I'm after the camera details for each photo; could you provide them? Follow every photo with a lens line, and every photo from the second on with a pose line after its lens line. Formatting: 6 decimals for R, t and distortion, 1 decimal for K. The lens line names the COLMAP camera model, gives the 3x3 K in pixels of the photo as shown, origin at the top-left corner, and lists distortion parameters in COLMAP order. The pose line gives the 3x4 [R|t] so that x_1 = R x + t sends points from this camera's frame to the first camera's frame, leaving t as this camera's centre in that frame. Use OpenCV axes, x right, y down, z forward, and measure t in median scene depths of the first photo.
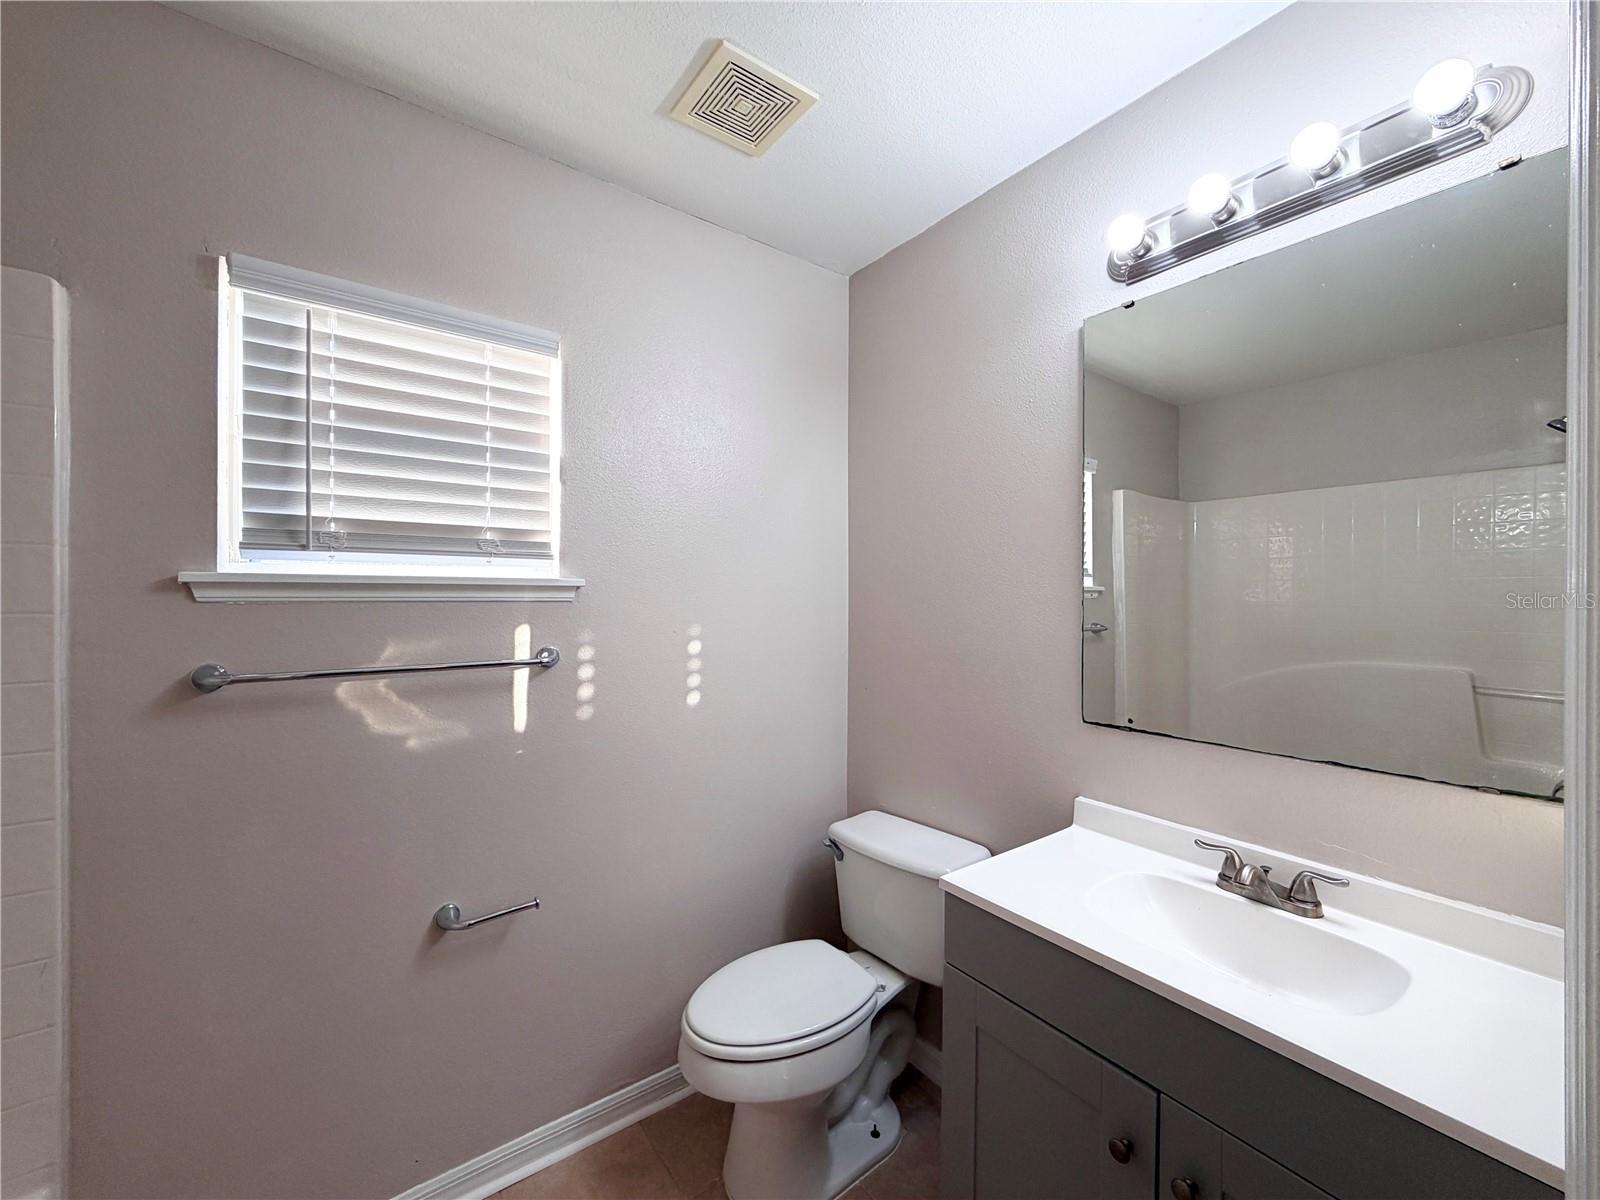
lens RADIAL K [[638.2, 0, 795.9], [0, 638.2, 599.7], [0, 0, 1]] dist [-0.000509, 0.000133]
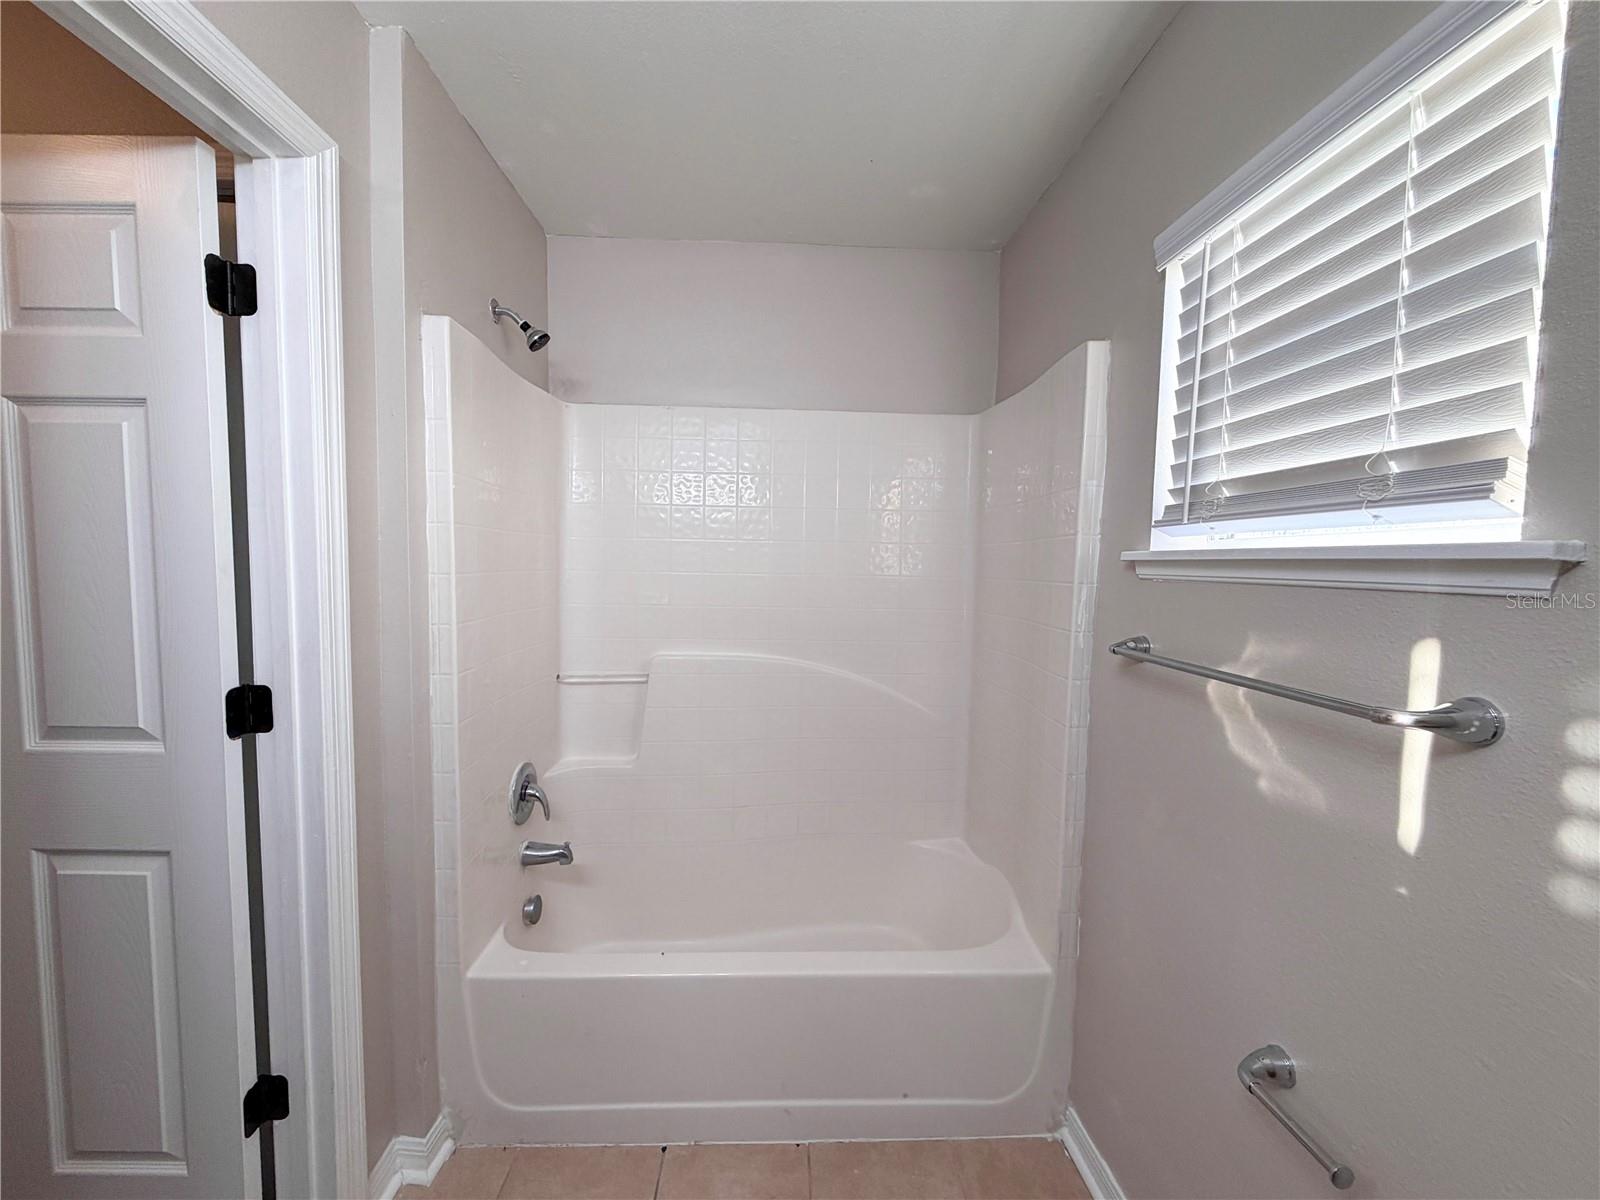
lens RADIAL K [[638.2, 0, 795.9], [0, 638.2, 599.7], [0, 0, 1]] dist [-0.000509, 0.000133]
pose [[-0.548986, 0.038284, -0.834954, 0.259654], [-0.022760, 0.997895, 0.060720, -0.010787], [0.835522, 0.052338, -0.546959, 0.928252]]
